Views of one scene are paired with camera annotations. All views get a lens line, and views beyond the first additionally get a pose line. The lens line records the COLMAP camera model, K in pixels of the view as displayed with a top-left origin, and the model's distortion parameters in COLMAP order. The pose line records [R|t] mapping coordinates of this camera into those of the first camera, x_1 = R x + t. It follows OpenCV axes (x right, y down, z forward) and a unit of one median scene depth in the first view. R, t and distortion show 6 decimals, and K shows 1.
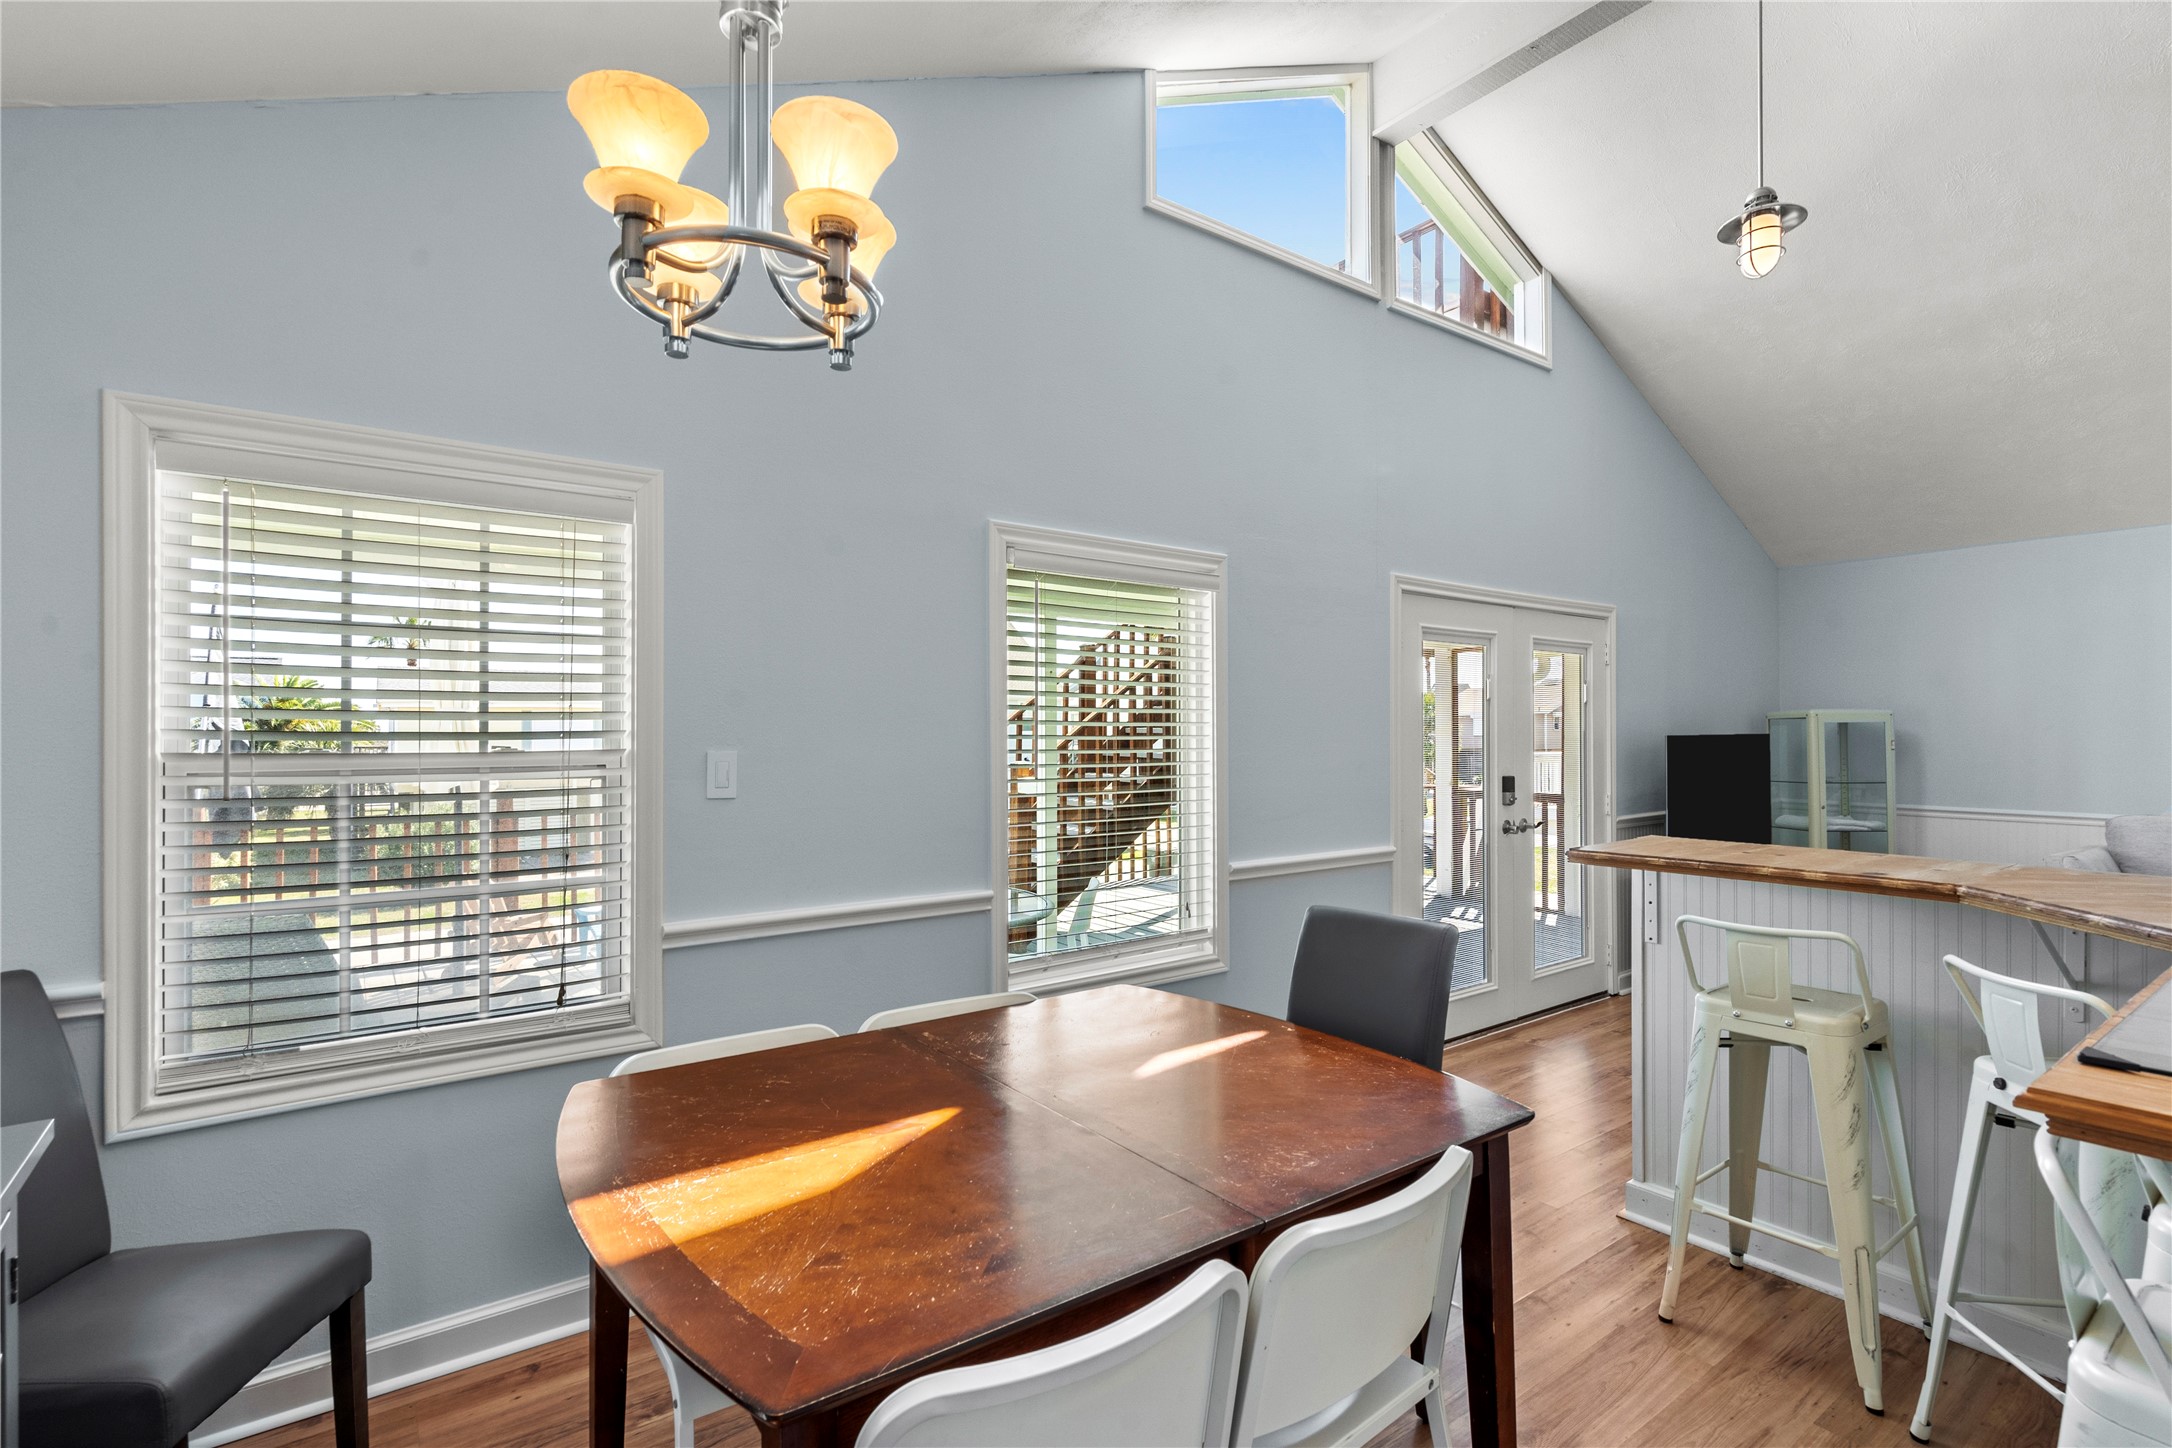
lens RADIAL K [[1005.9, 0, 1048.6], [0, 1005.9, 737.3], [0, 0, 1]] dist [-0.000775, 0.002025]
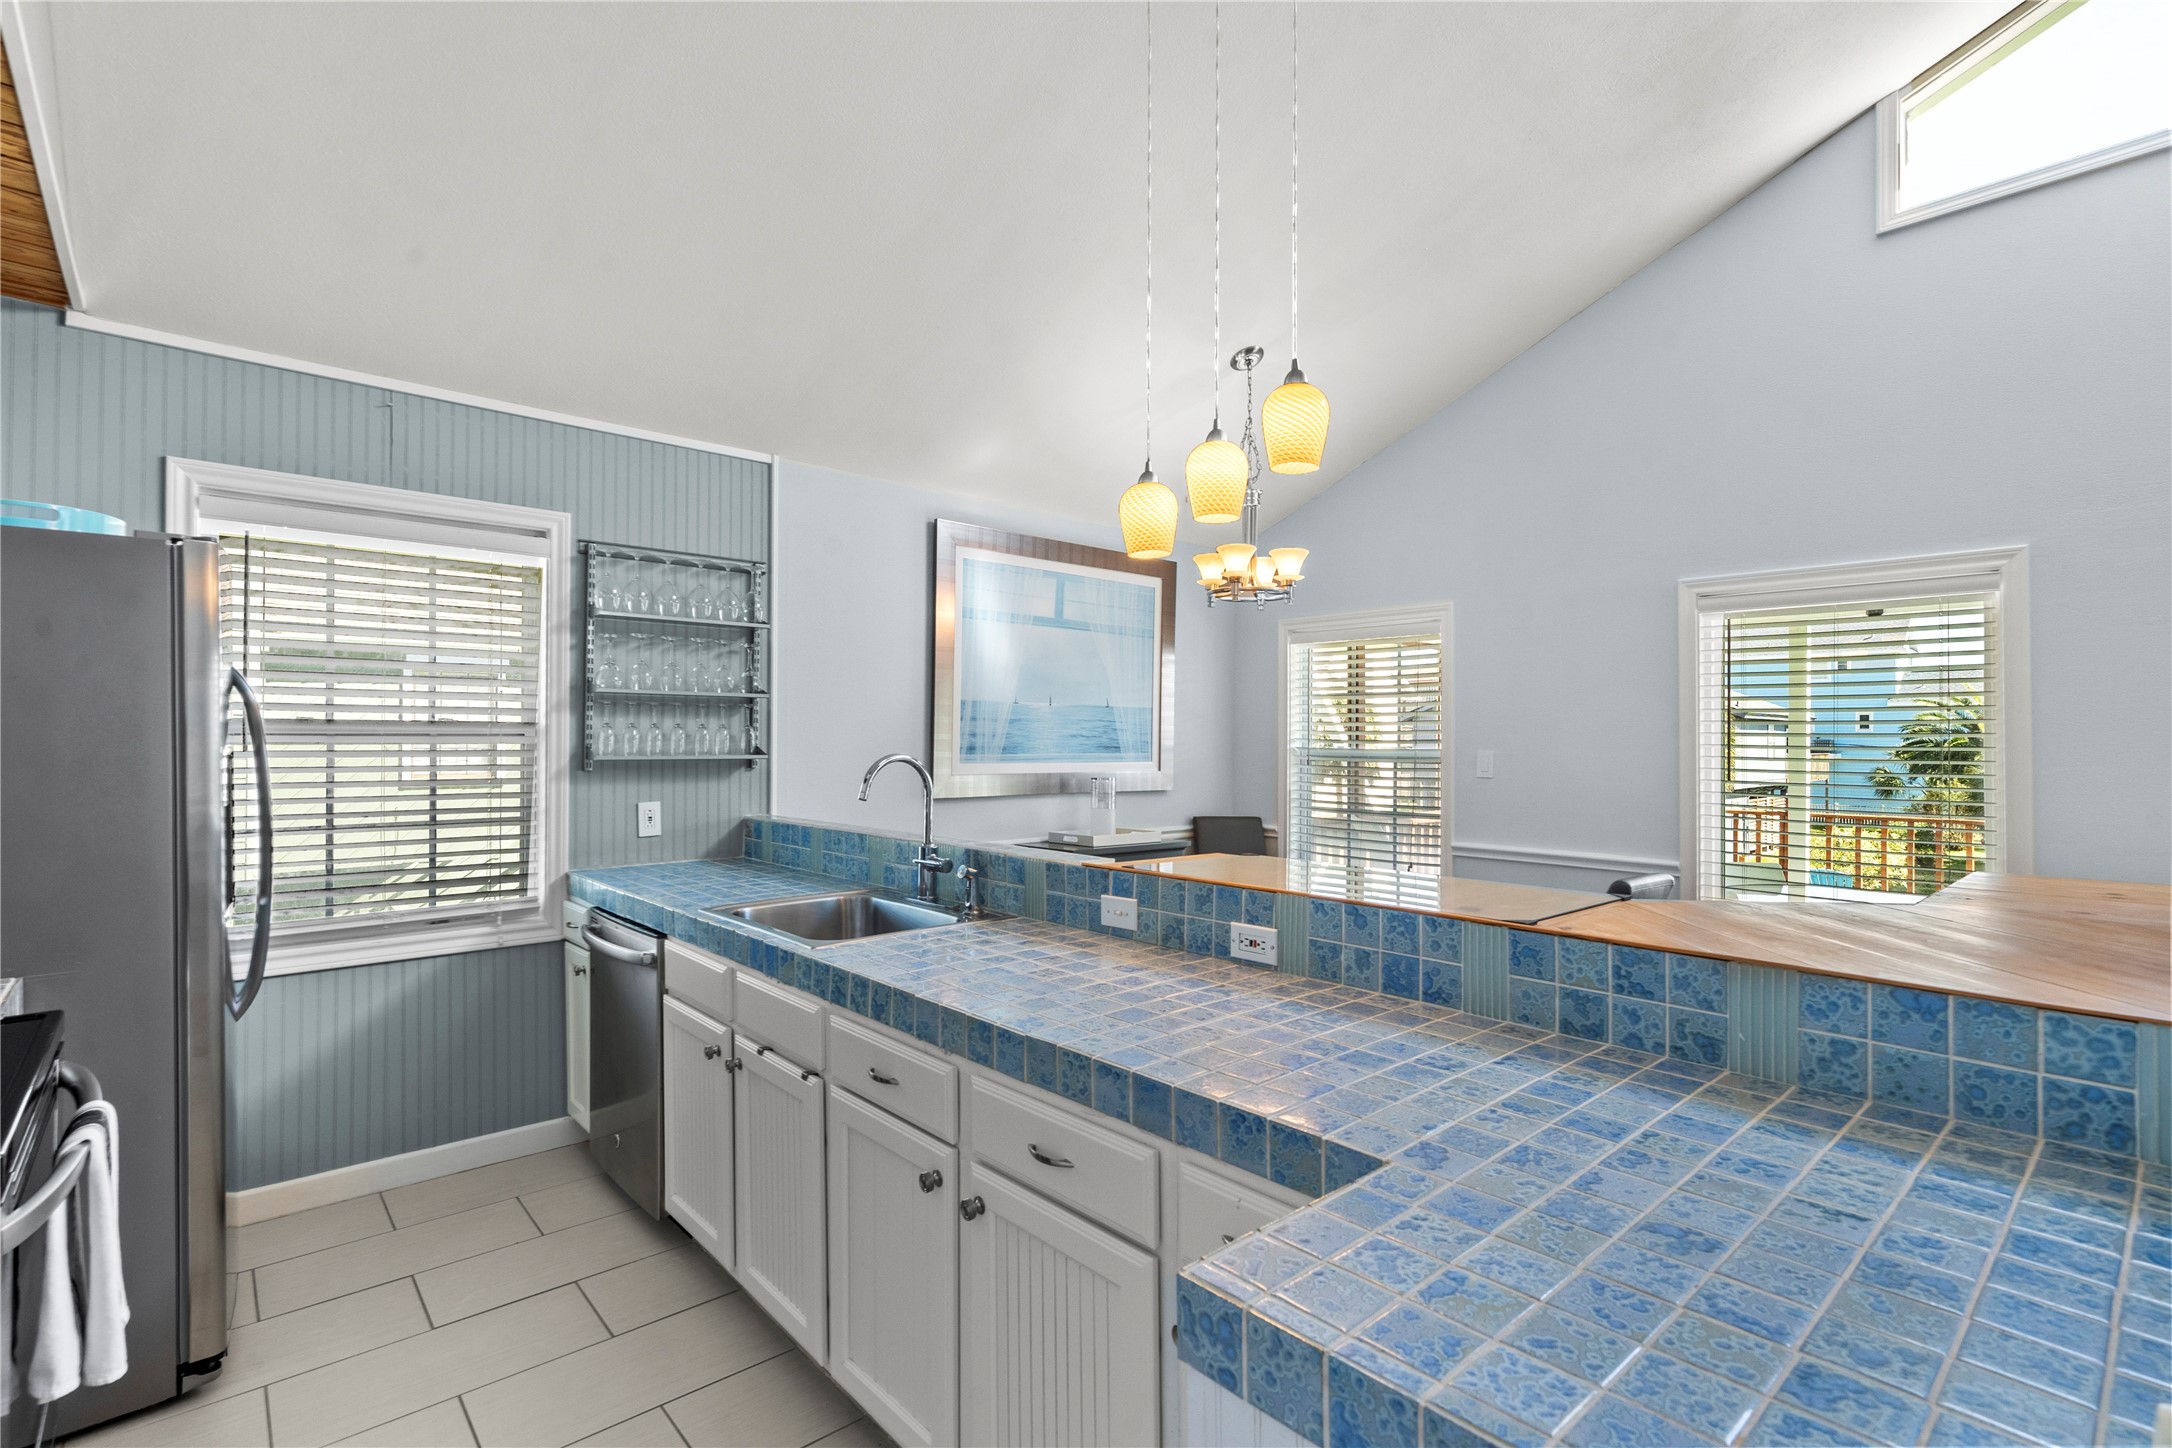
lens RADIAL K [[1005.9, 0, 1065.2], [0, 1005.9, 723.2], [0, 0, 1]] dist [-0.000775, 0.002025]
pose [[0.120872, -0.016902, -0.992524, 0.794980], [-0.015151, 0.999707, -0.018869, 0.005049], [0.992553, 0.017319, 0.120580, 0.043862]]
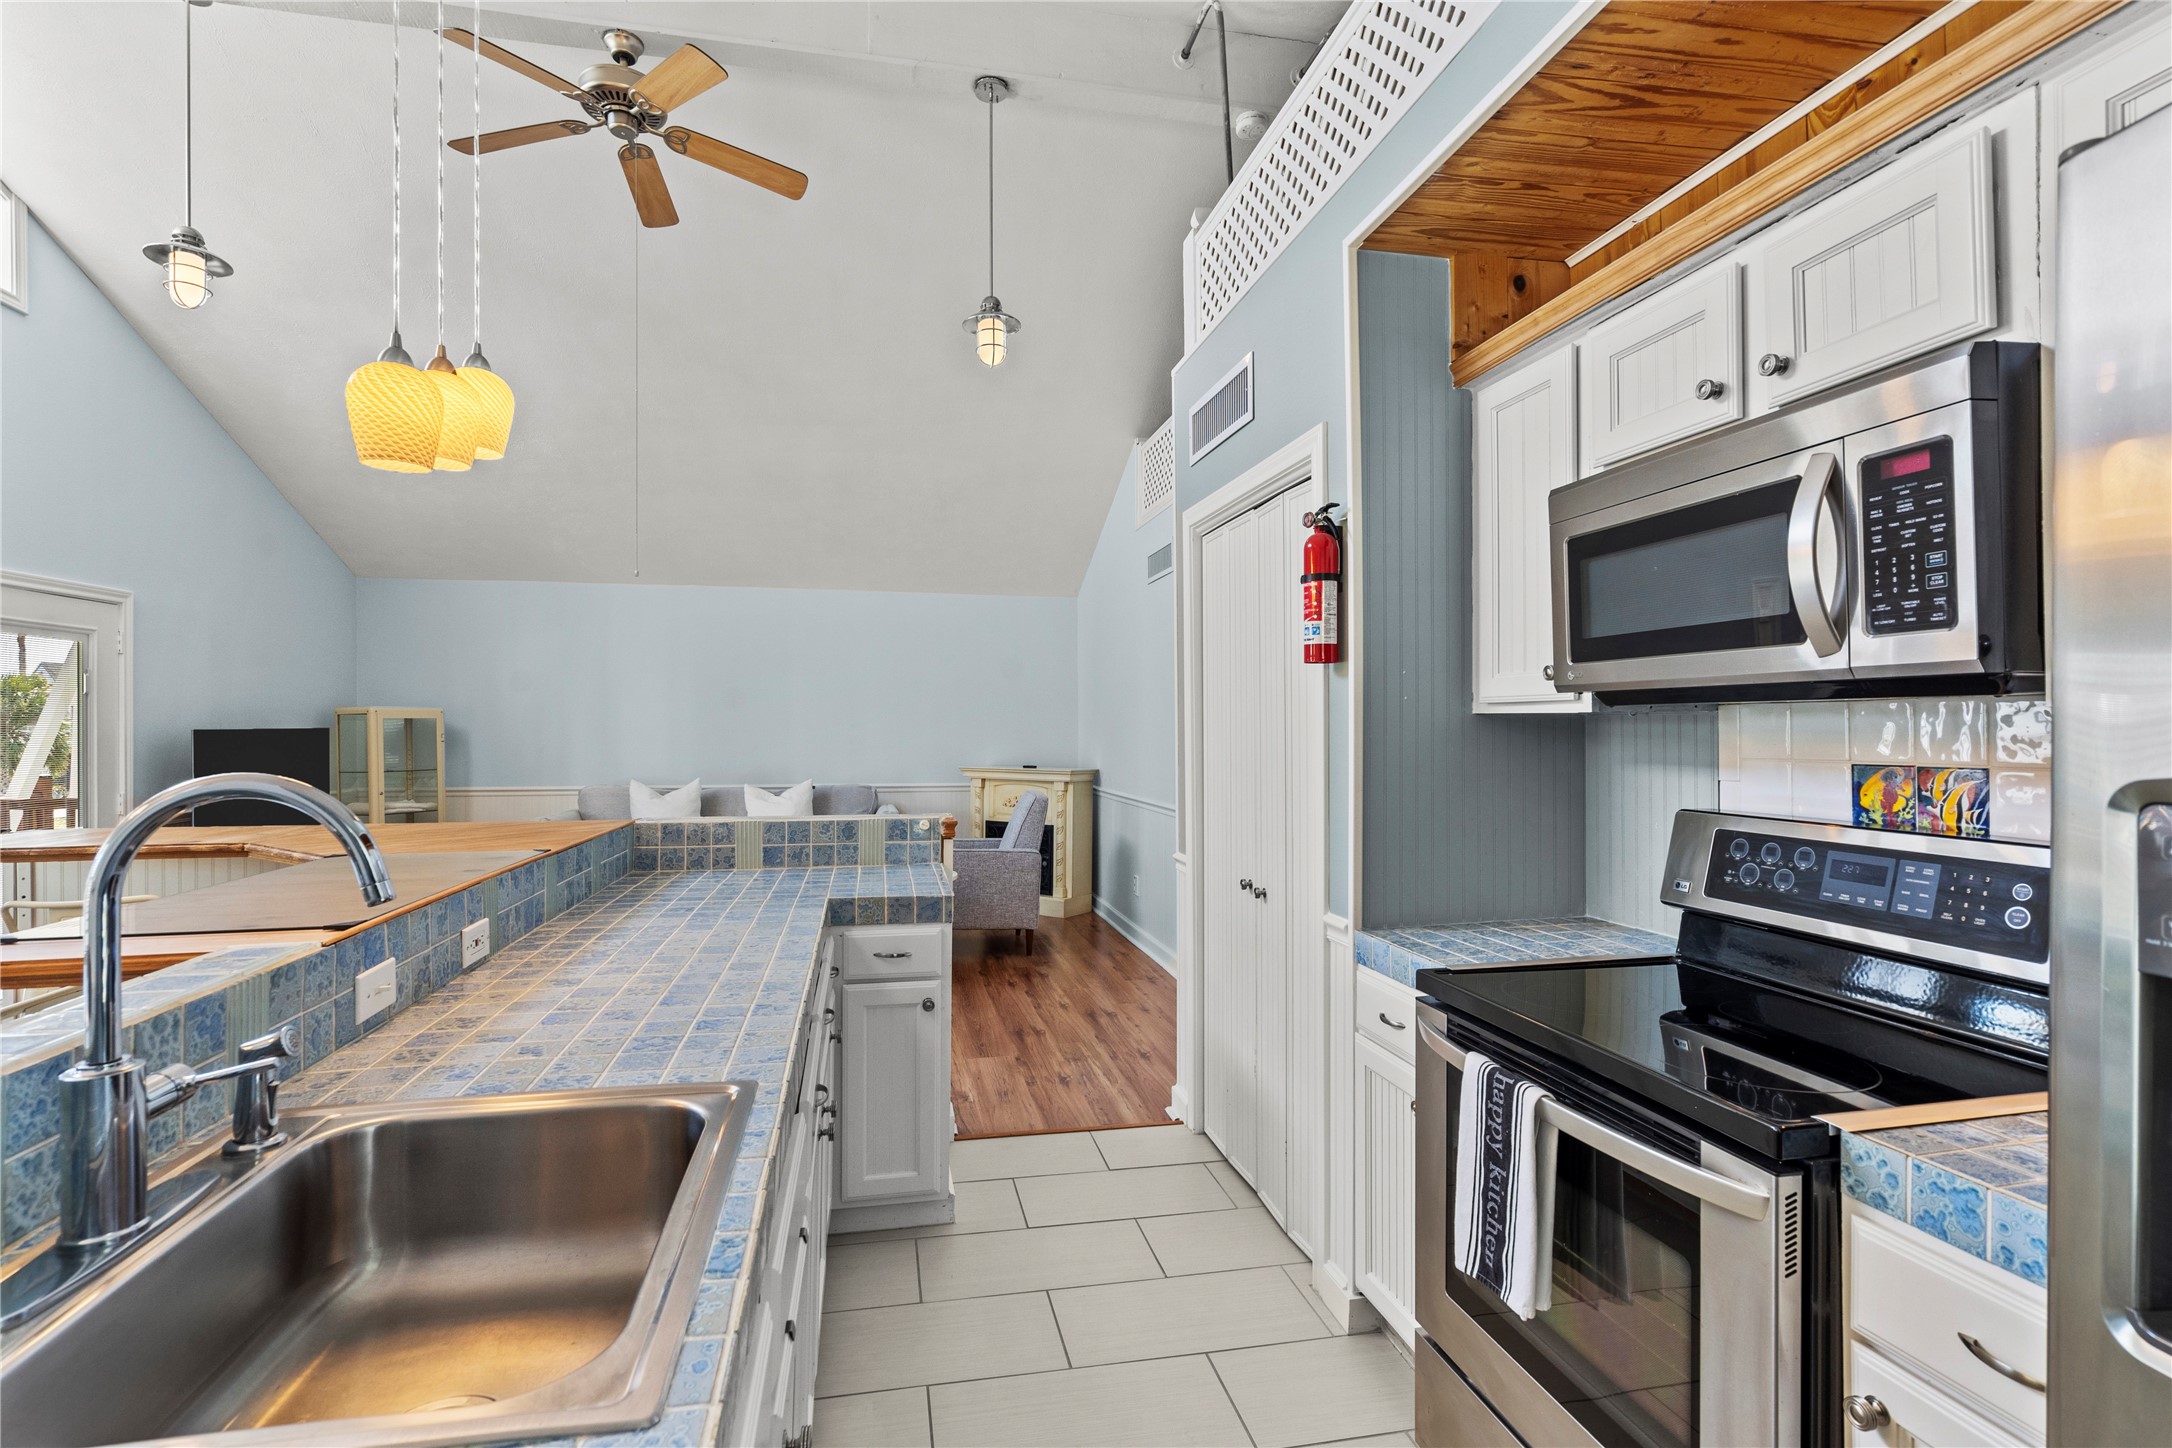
lens RADIAL K [[1005.9, 0, 1067.1], [0, 1005.9, 731.5], [0, 0, 1]] dist [-0.000775, 0.002025]
pose [[0.394296, -0.006164, 0.918963, 0.055858], [0.008569, 0.999959, 0.003031, 0.005397], [-0.918943, 0.006679, 0.394333, -0.217825]]
